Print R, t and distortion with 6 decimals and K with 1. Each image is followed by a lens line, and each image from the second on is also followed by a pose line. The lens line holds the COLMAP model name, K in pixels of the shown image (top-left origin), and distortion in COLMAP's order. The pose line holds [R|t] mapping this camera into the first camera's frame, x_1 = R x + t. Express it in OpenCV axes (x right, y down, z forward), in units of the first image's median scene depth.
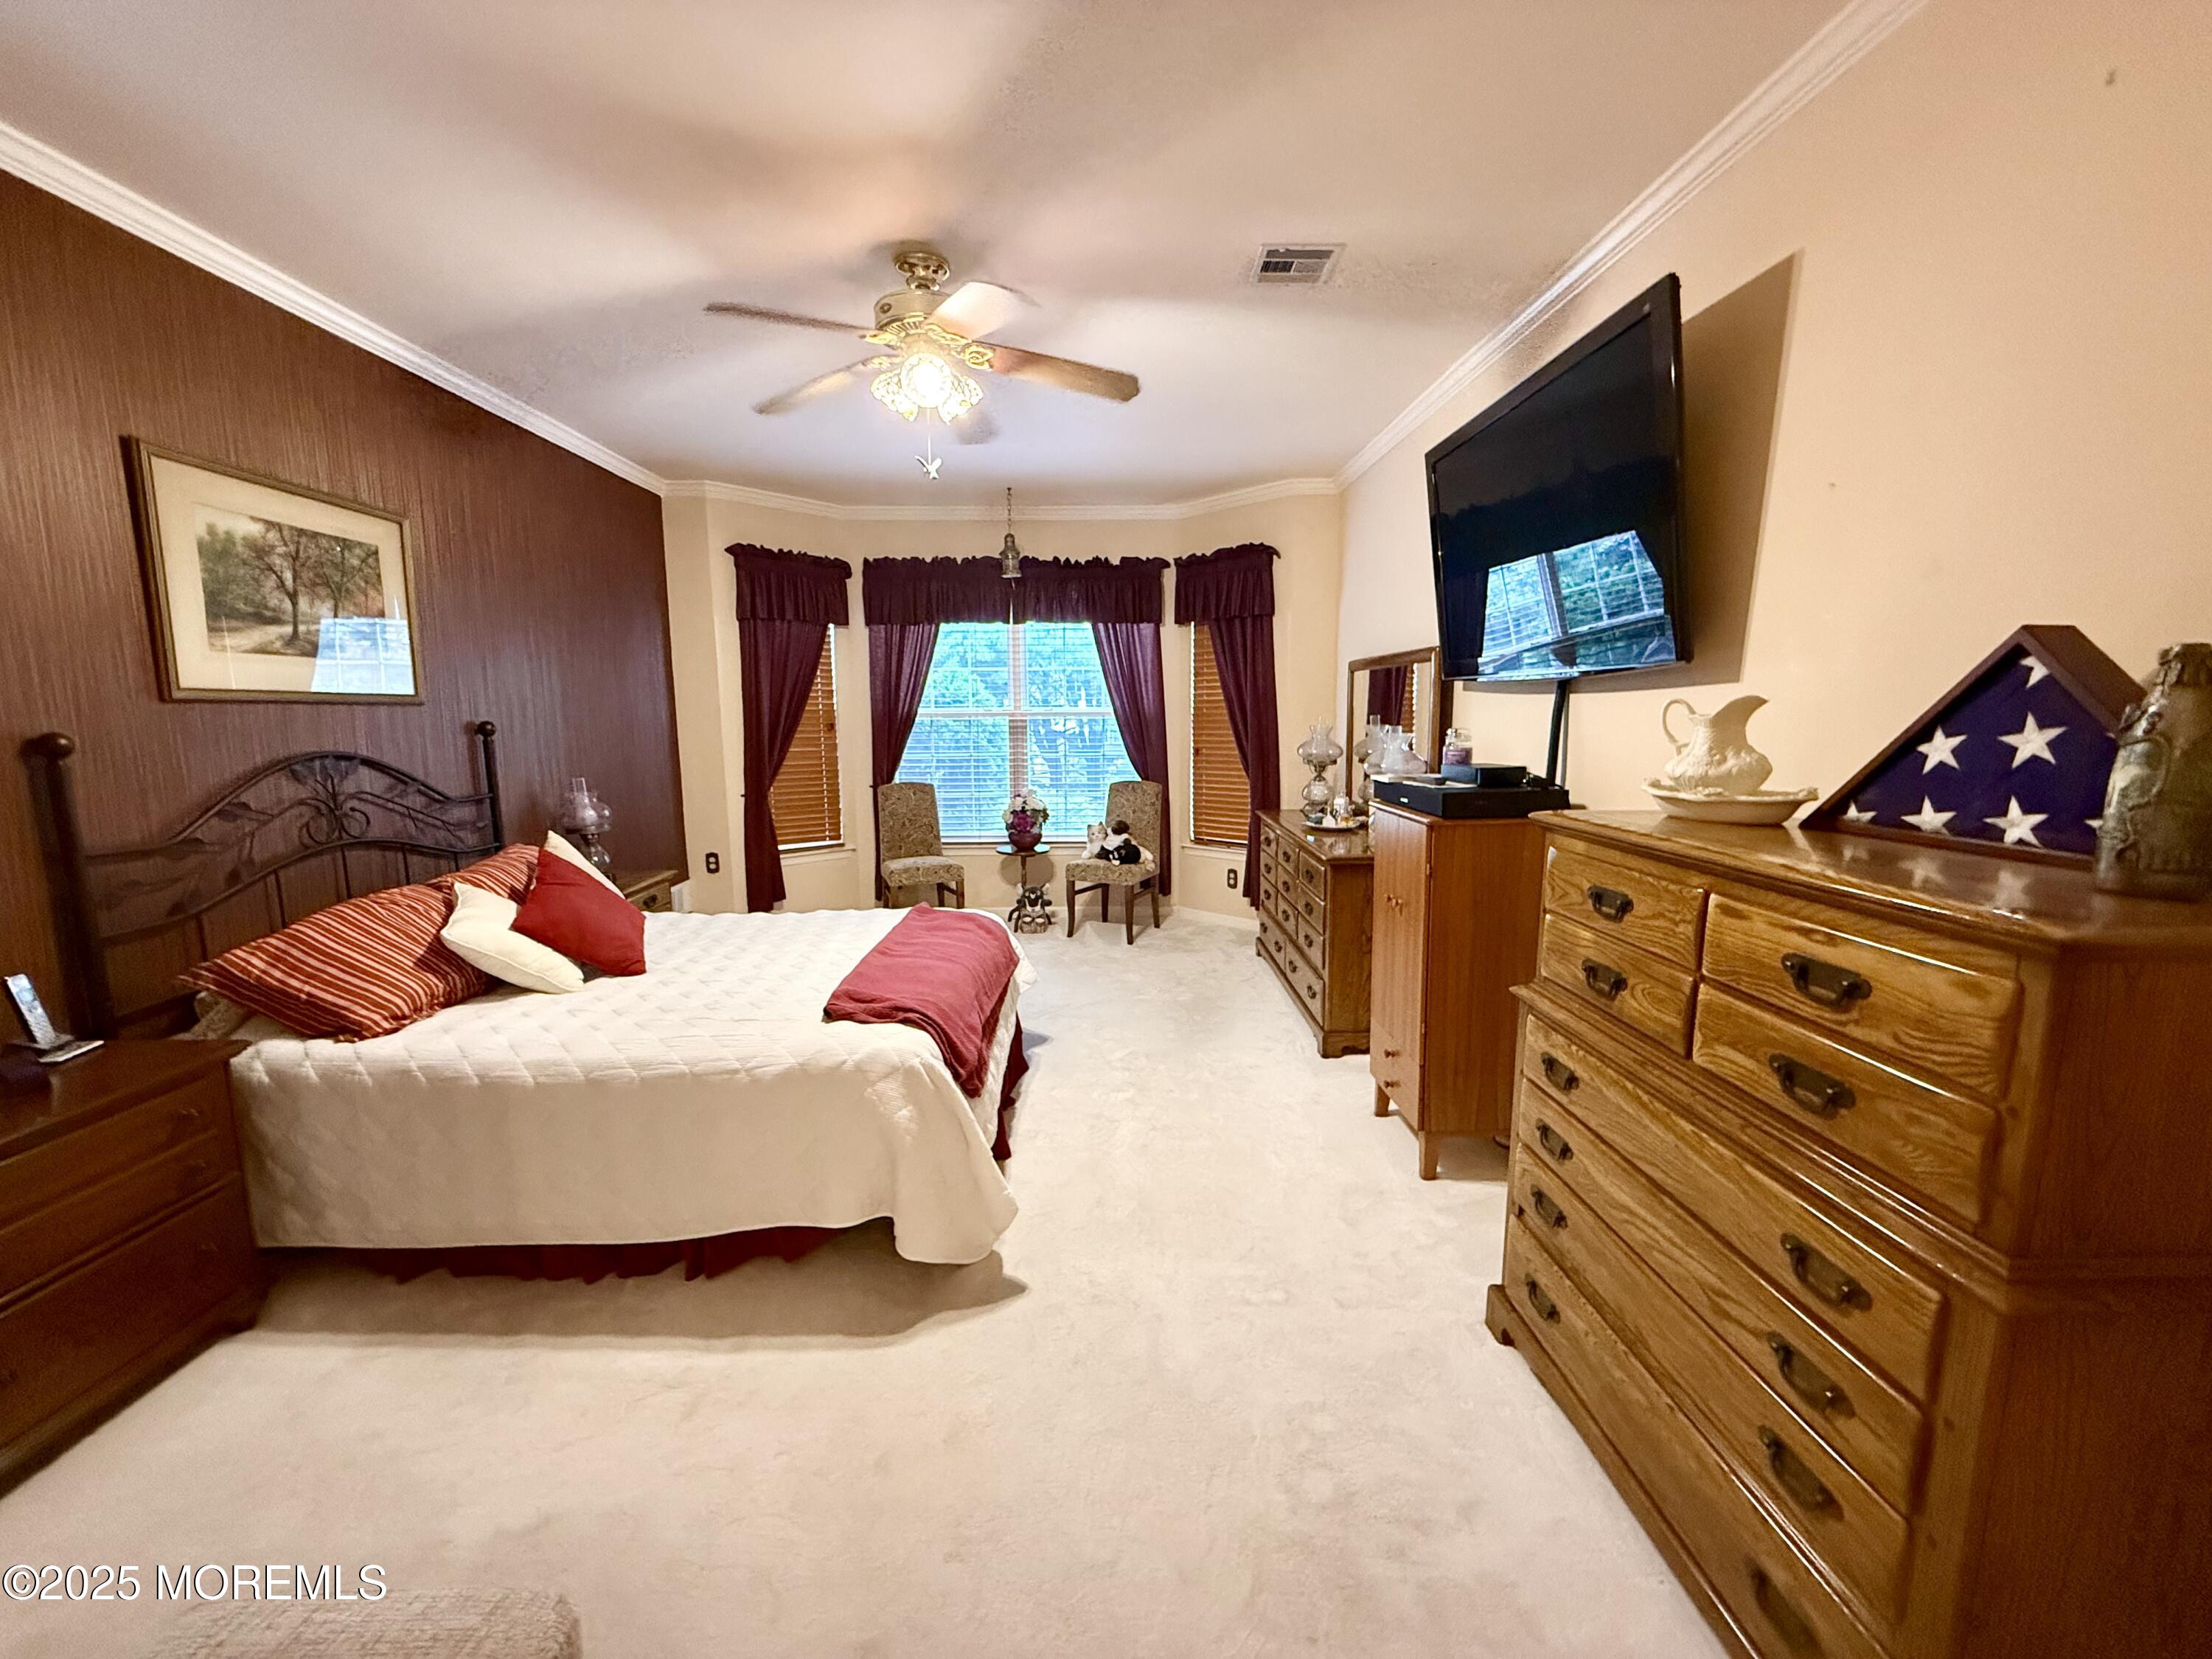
lens RADIAL K [[884.1, 0, 1101.0], [0, 884.1, 830.0], [0, 0, 1]] dist [-0.000388, 0.000119]
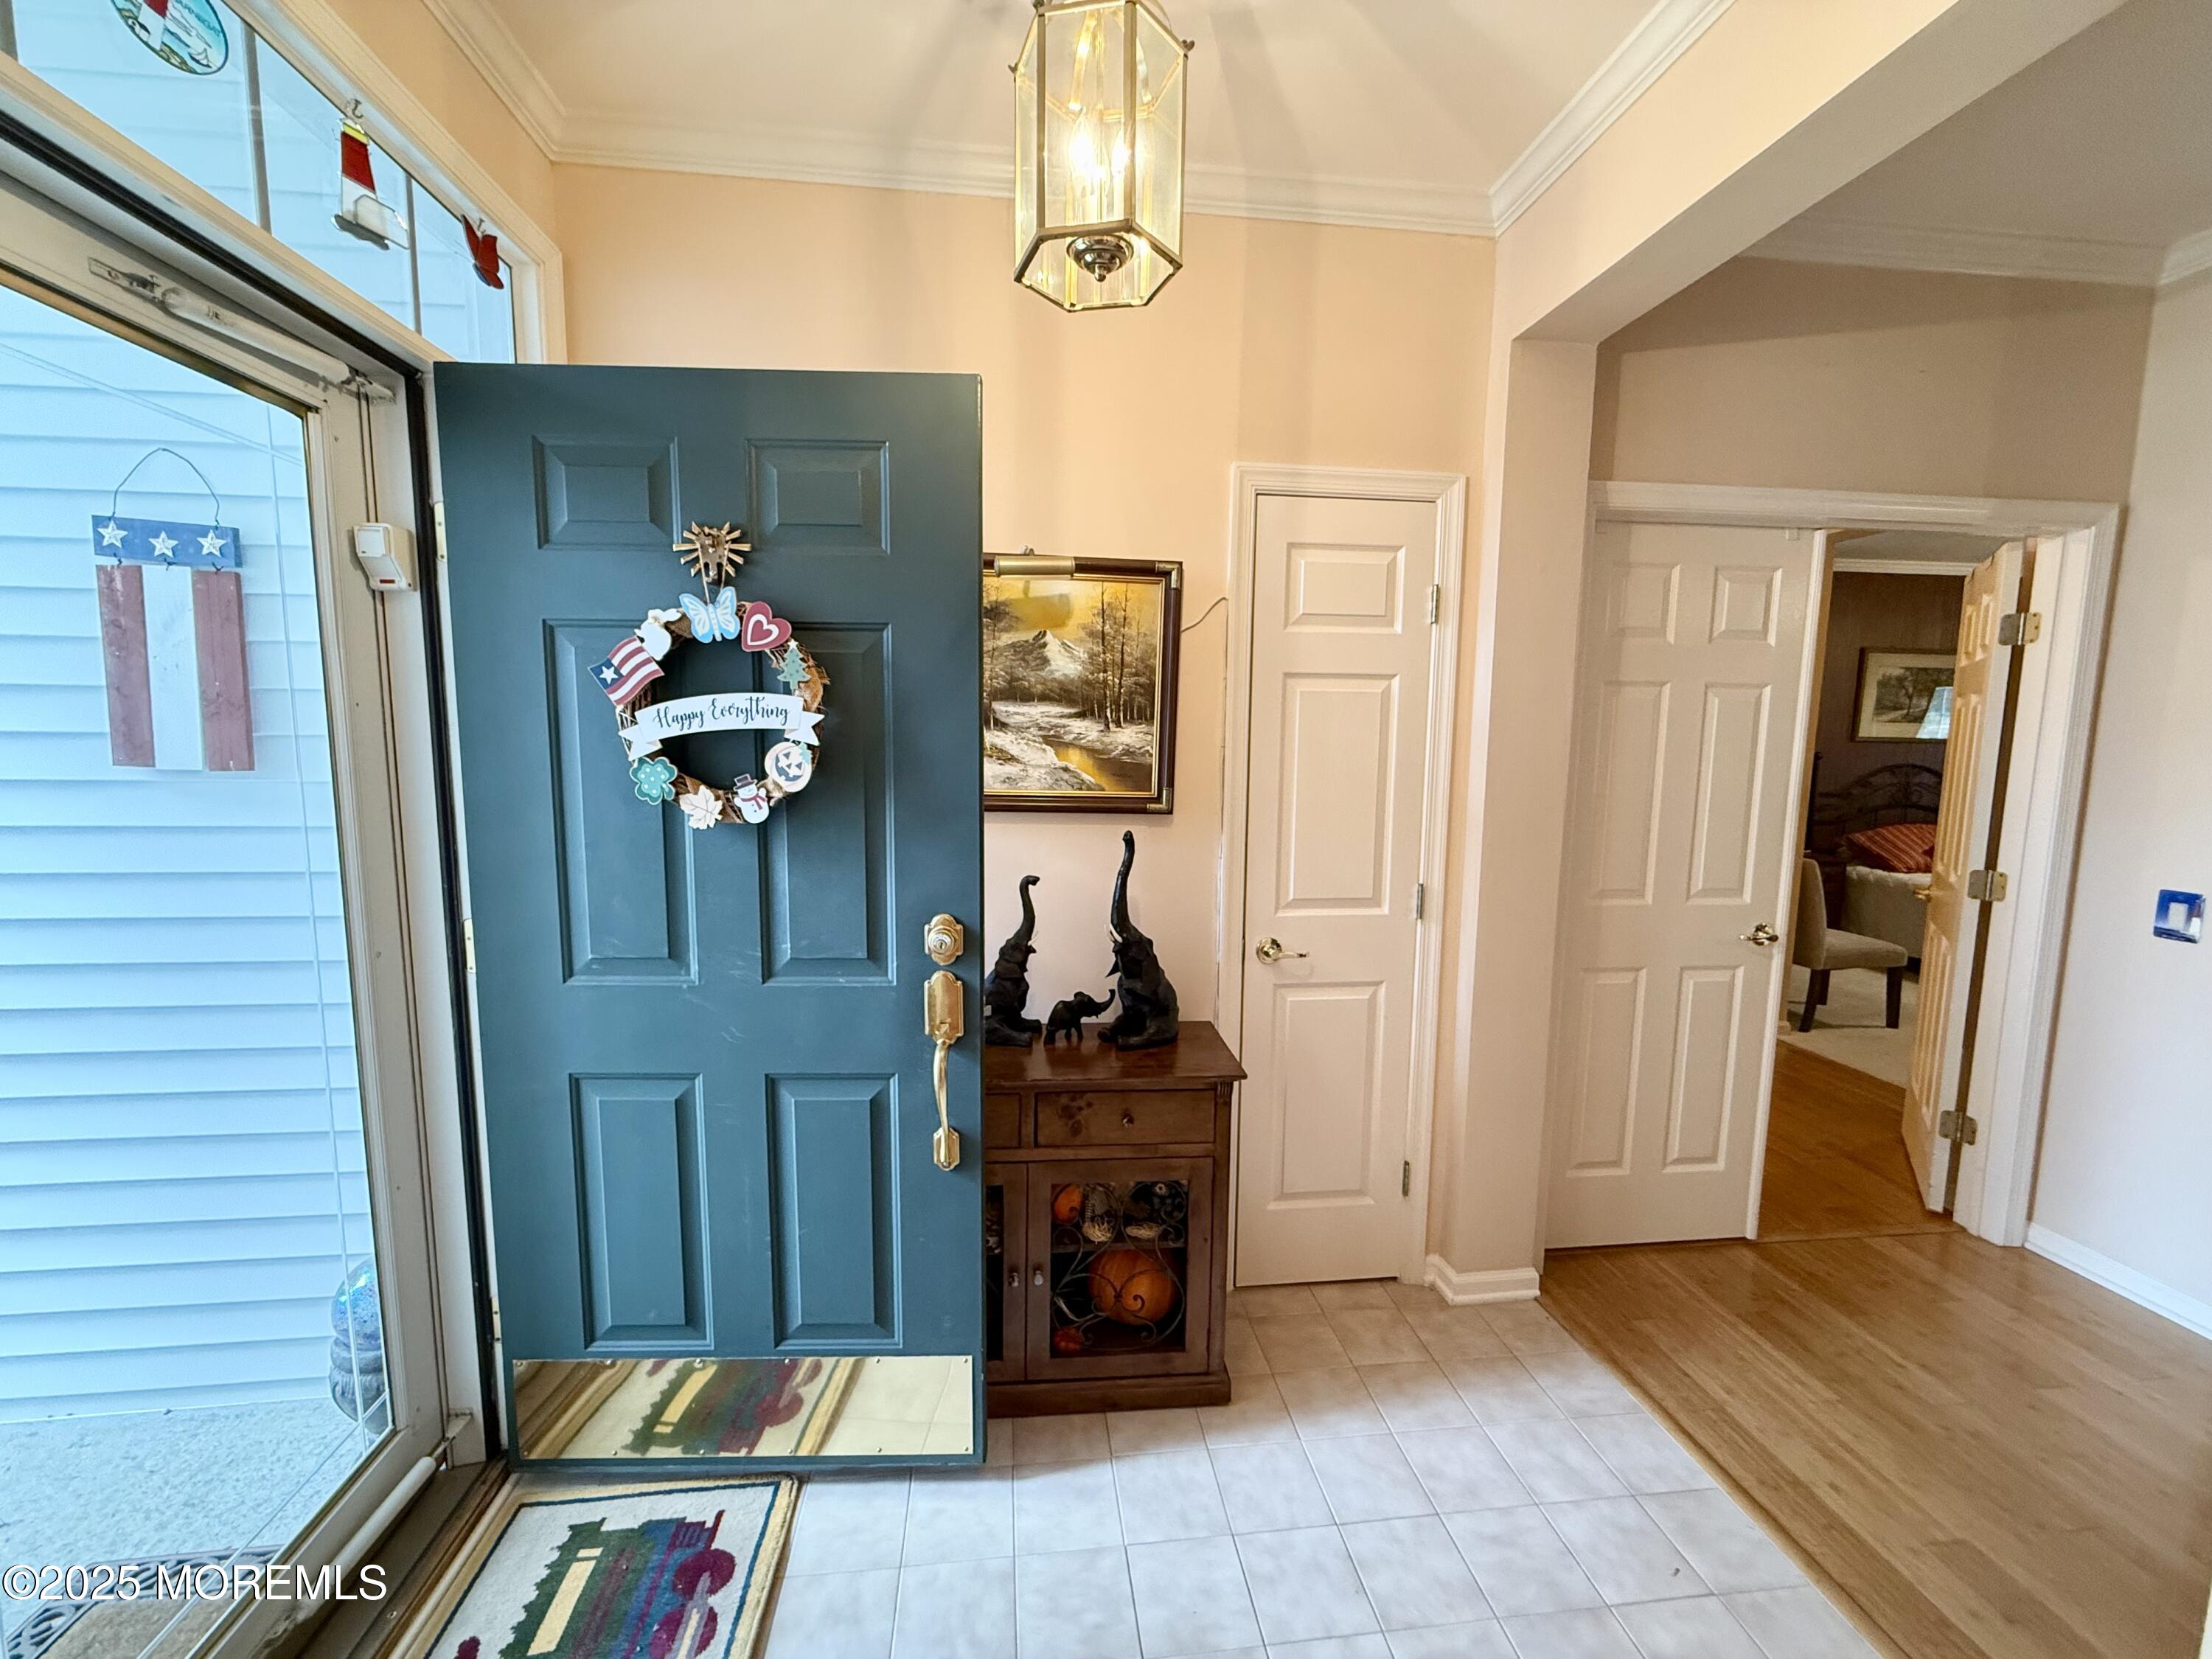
lens RADIAL K [[884.1, 0, 1101.0], [0, 884.1, 830.0], [0, 0, 1]] dist [-0.000388, 0.000119]
pose [[0.094113, 0.117123, -0.988648, 1.412906], [-0.151384, 0.983191, 0.102066, 0.190486], [0.983985, 0.140060, 0.110261, -1.504987]]
